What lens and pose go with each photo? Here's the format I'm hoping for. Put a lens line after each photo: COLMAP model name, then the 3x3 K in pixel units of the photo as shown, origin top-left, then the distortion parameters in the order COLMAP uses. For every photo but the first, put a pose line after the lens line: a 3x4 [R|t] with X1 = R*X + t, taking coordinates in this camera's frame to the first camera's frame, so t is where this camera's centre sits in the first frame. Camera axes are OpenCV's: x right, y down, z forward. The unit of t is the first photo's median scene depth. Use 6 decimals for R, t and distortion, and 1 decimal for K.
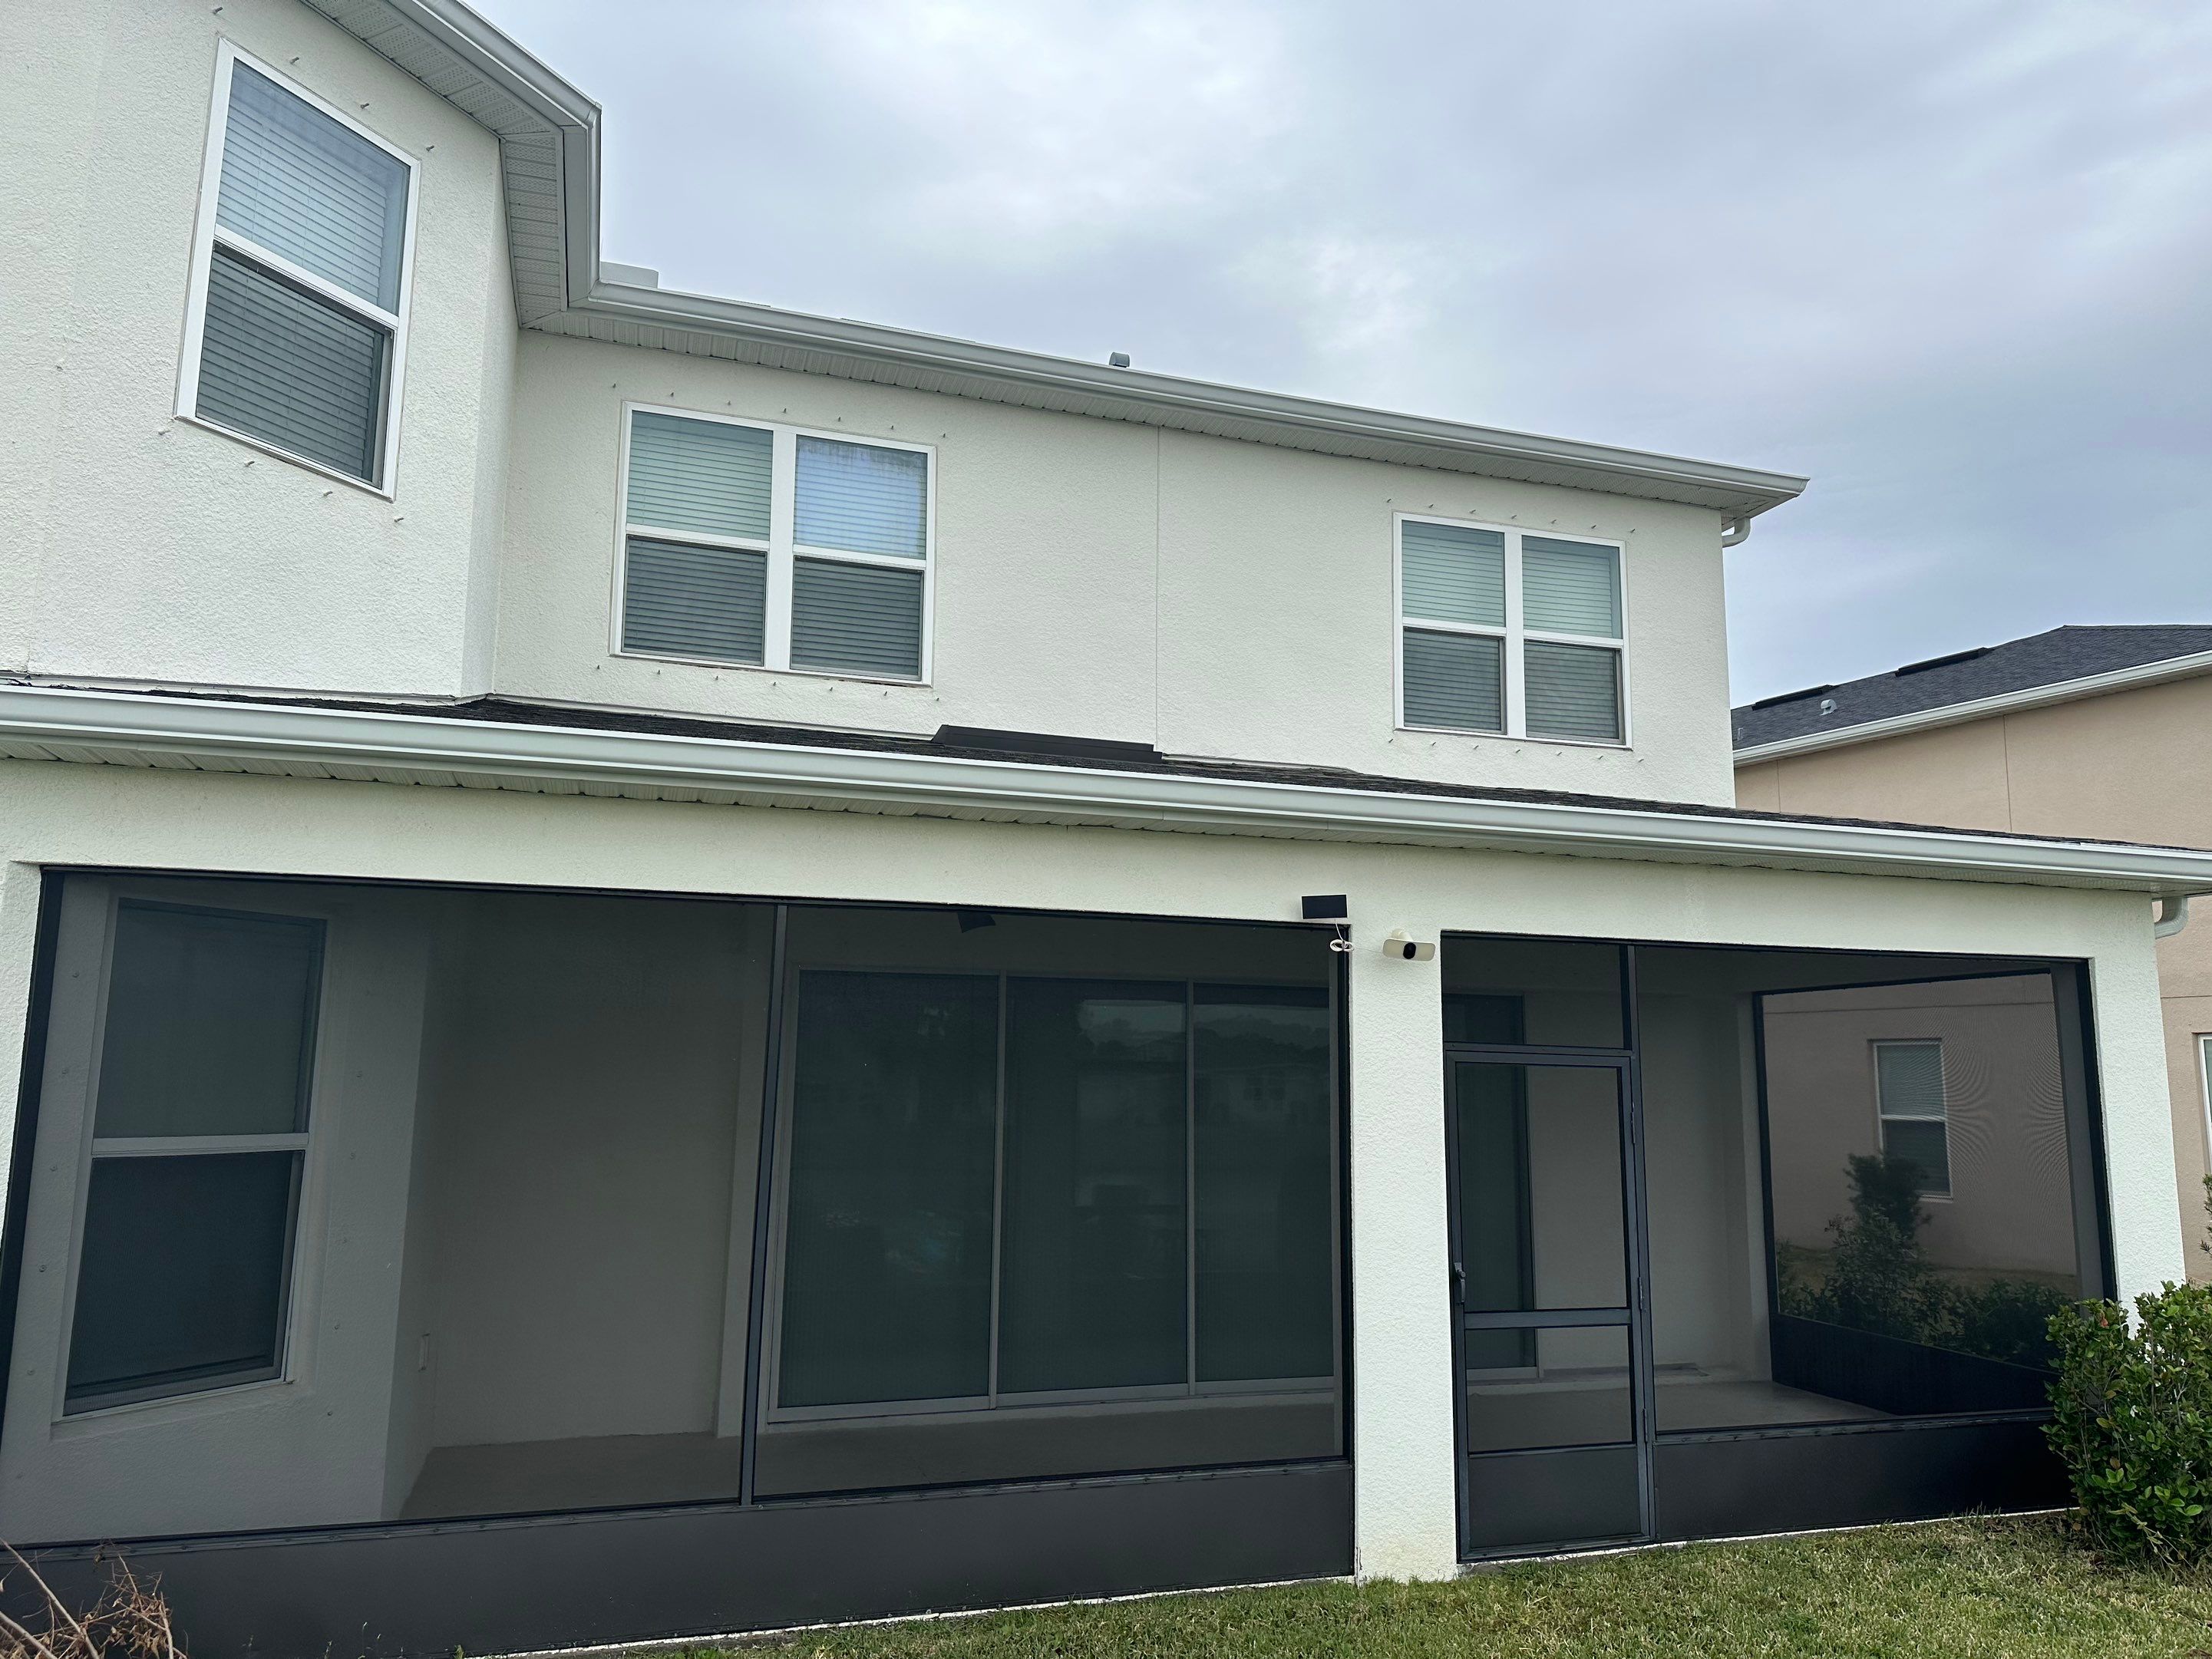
lens RADIAL K [[1518.2, 0, 1161.0], [0, 1518.2, 821.1], [0, 0, 1]] dist [0.078794, -0.077283]
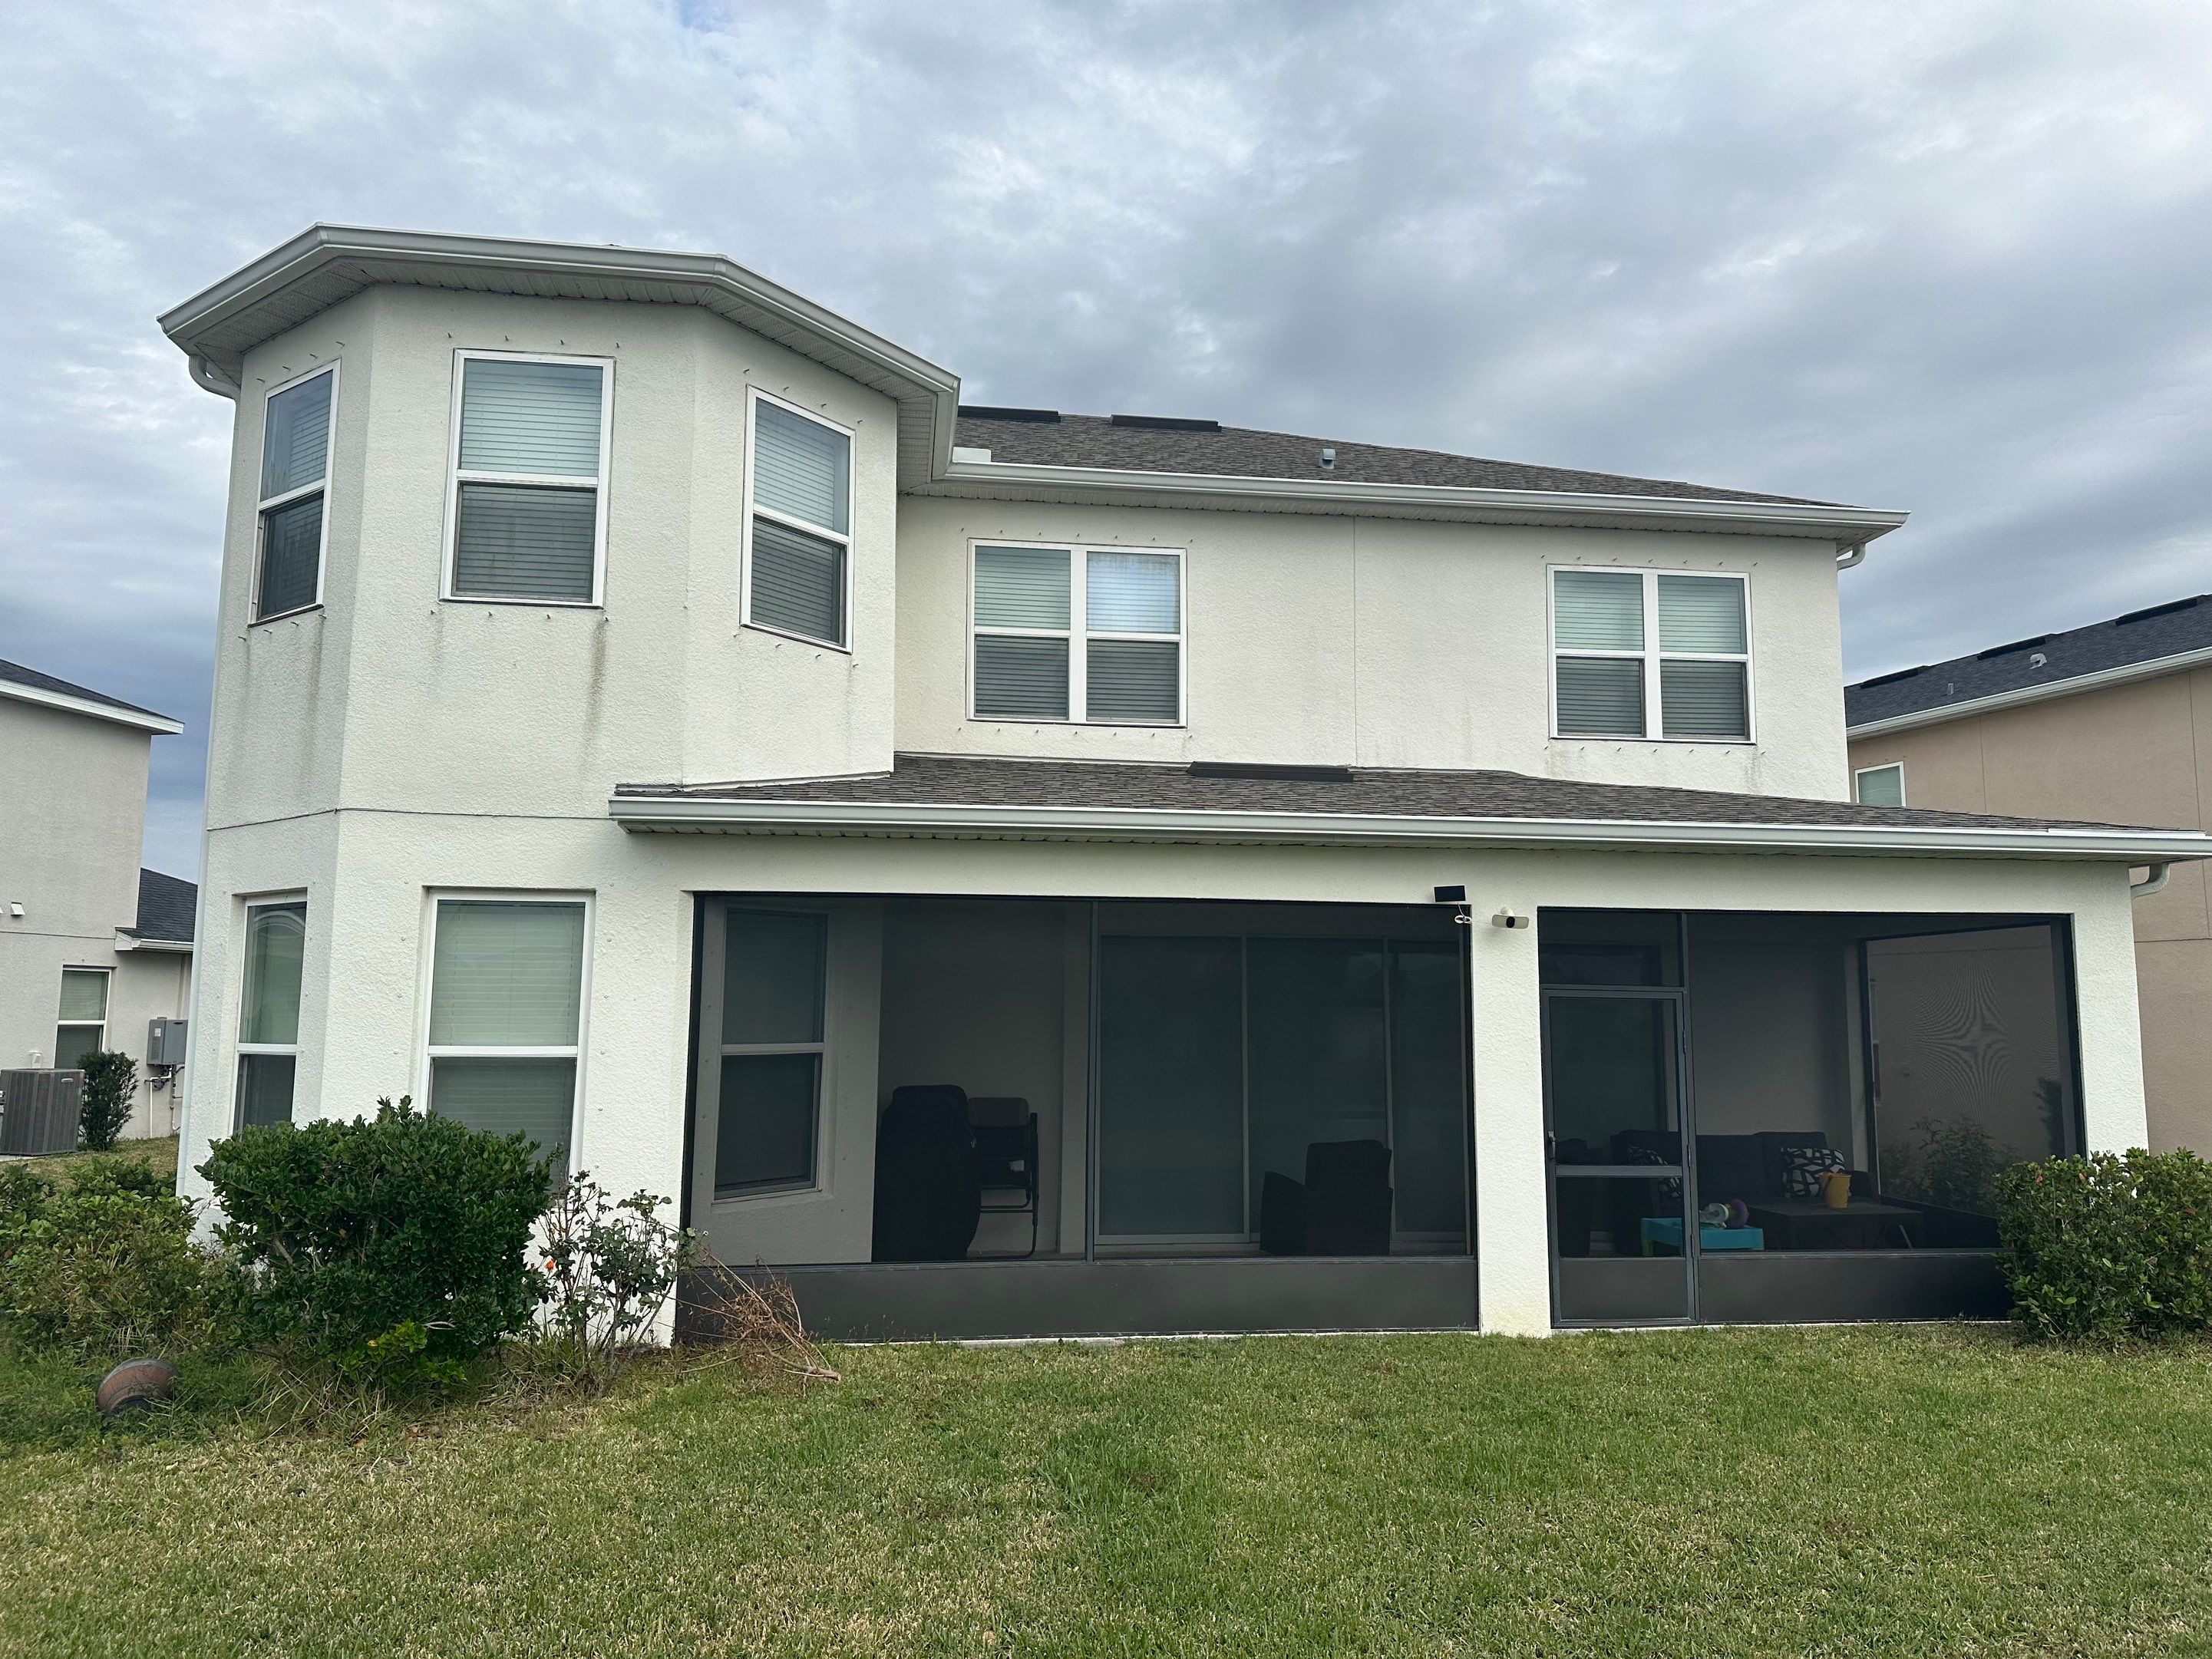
lens RADIAL K [[1547.5, 0, 1179.9], [0, 1547.5, 869.4], [0, 0, 1]] dist [0.185657, -0.358362]
pose [[0.985743, -0.020733, -0.166977, 0.078778], [0.032745, 0.997044, 0.069509, -0.063195], [0.165043, -0.073986, 0.983508, -0.415444]]
